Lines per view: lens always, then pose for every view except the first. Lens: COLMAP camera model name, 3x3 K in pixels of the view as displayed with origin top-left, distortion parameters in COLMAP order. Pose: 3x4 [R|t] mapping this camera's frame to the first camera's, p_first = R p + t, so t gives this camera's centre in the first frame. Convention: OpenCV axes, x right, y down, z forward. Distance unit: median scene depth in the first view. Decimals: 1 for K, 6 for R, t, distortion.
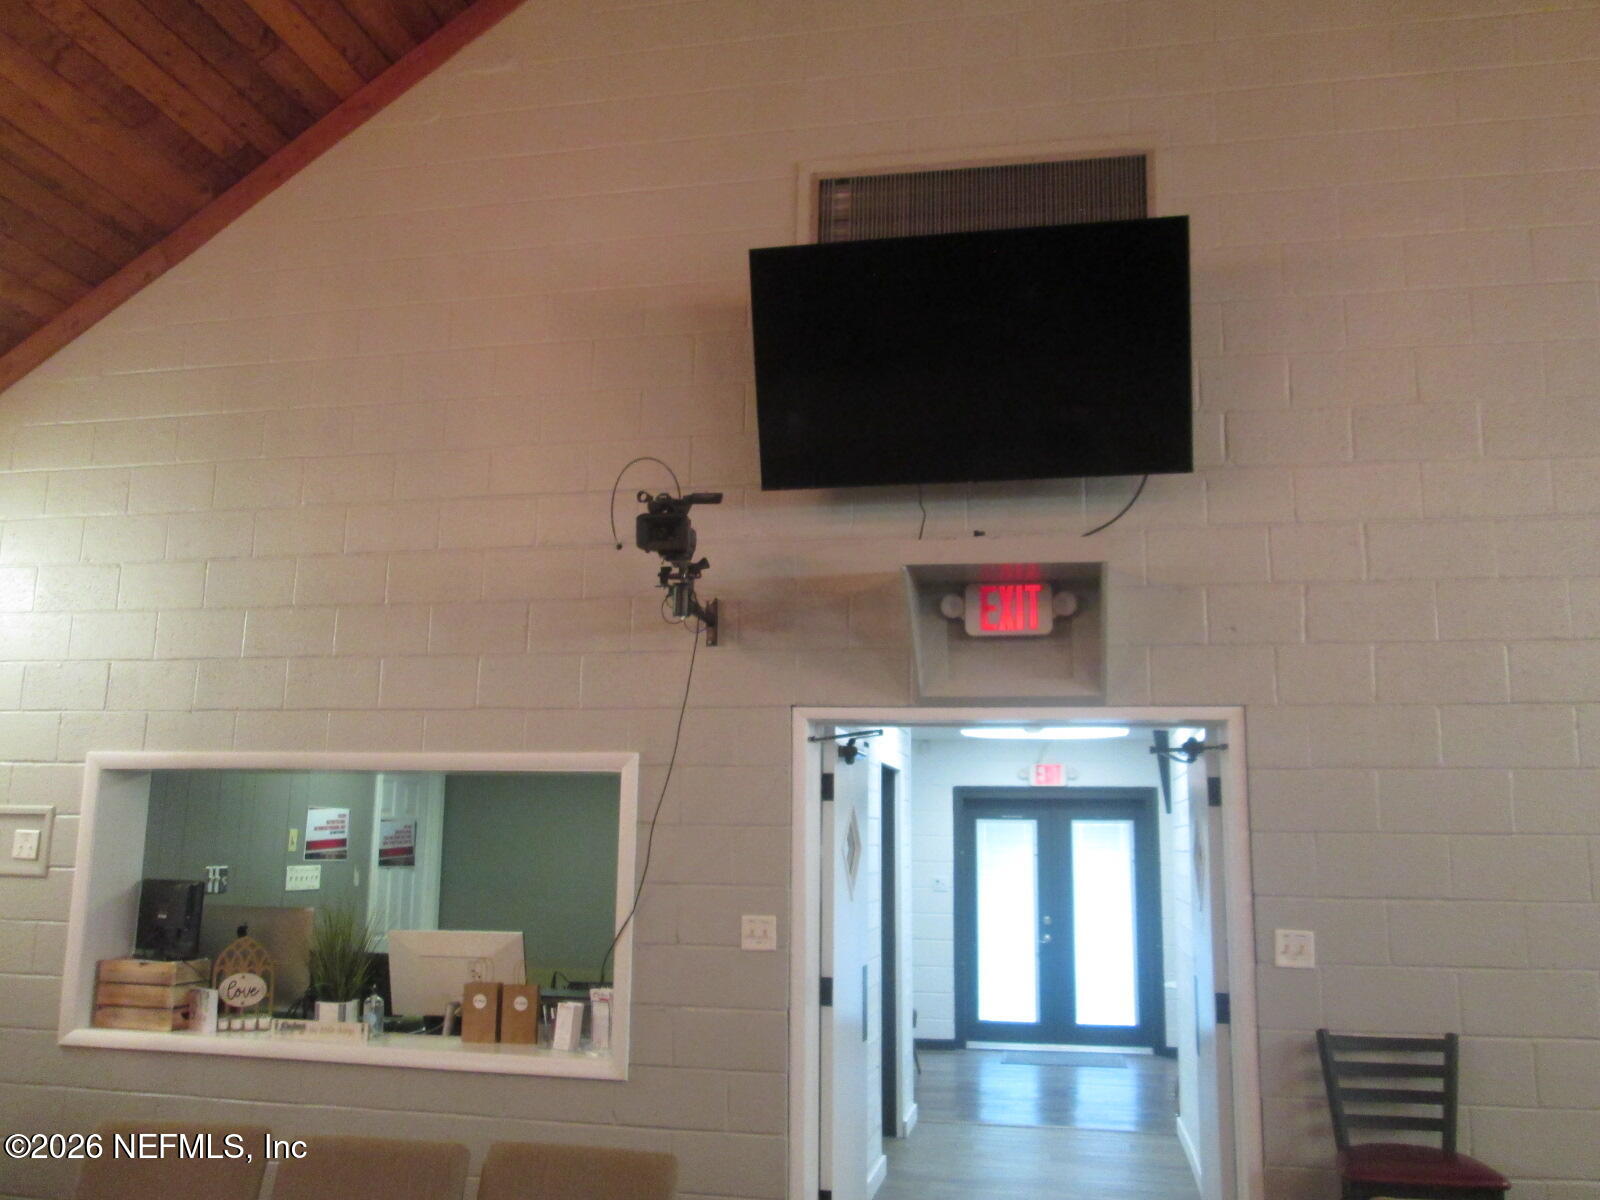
lens RADIAL K [[1335.1, 0, 793.2], [0, 1335.1, 603.1], [0, 0, 1]] dist [-0.048432, 0.054265]
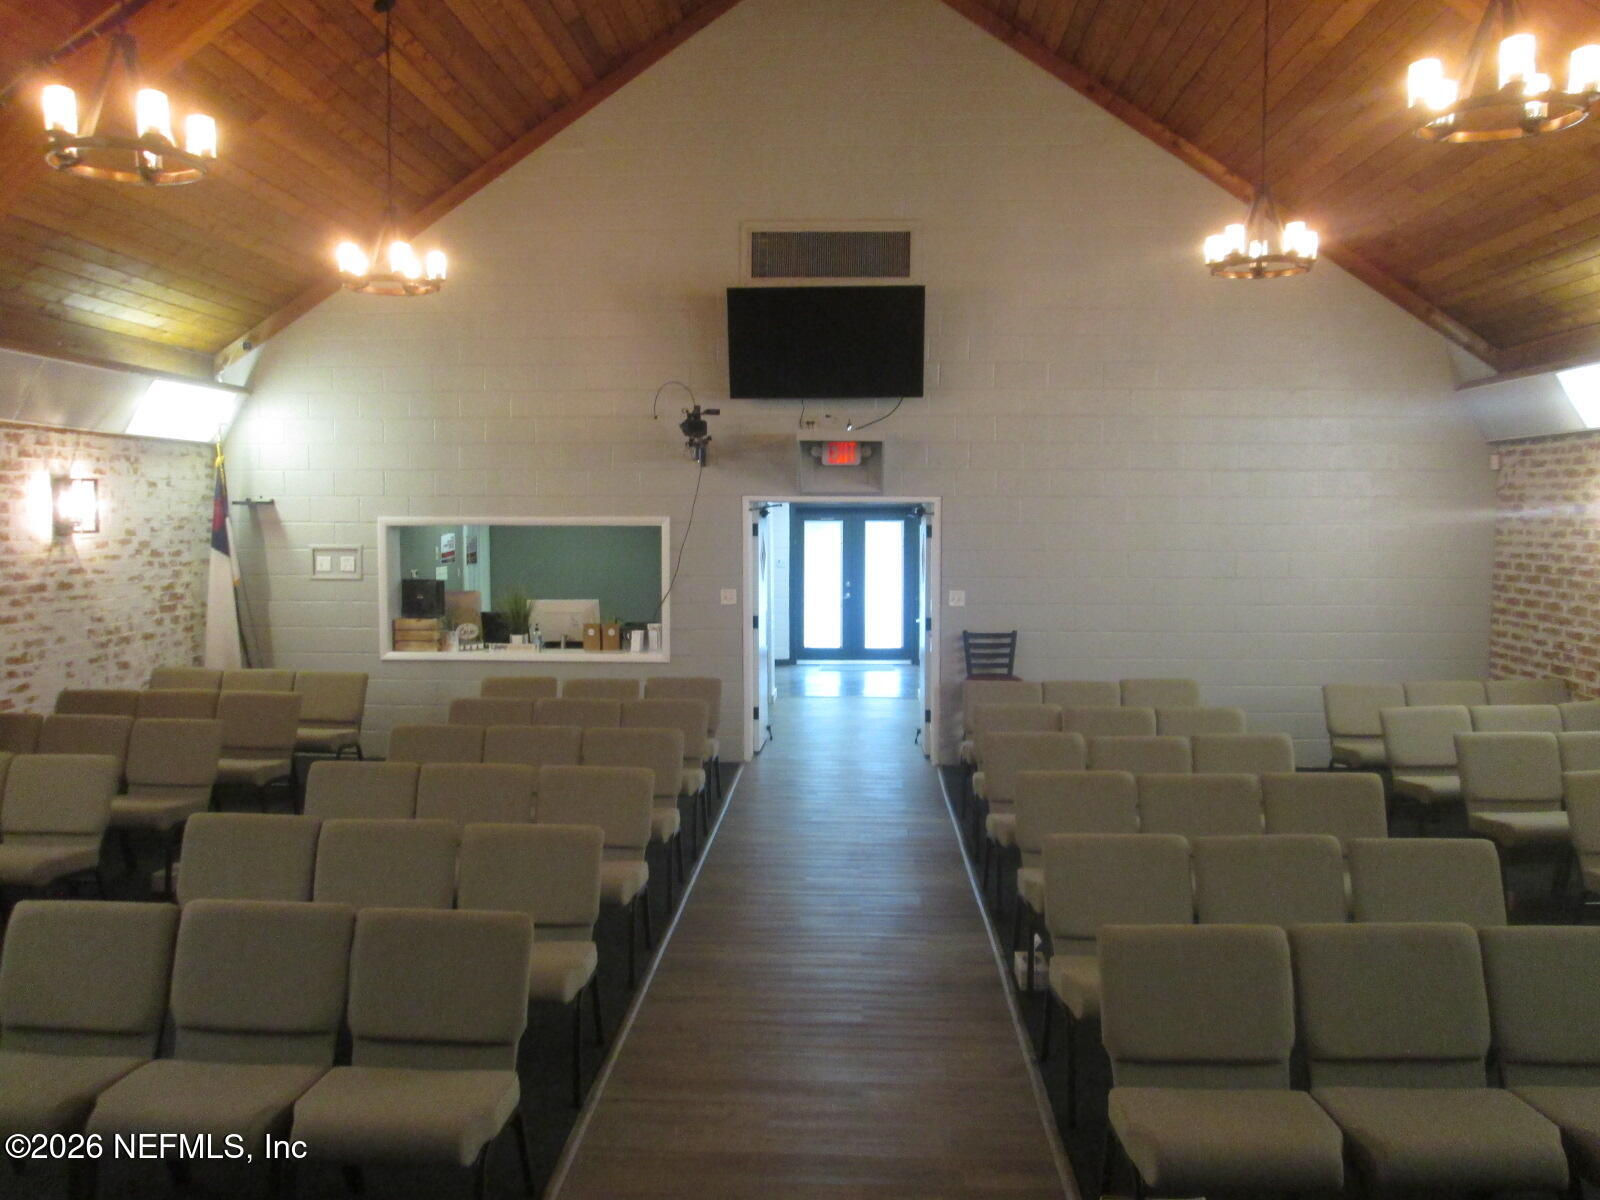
lens RADIAL K [[1335.1, 0, 799.7], [0, 1335.1, 603.8], [0, 0, 1]] dist [-0.048432, 0.054265]
pose [[0.987716, -0.025583, 0.154150, -0.239909], [-0.013785, 0.968394, 0.249043, -0.285858], [-0.155649, -0.248108, 0.956146, -1.104365]]
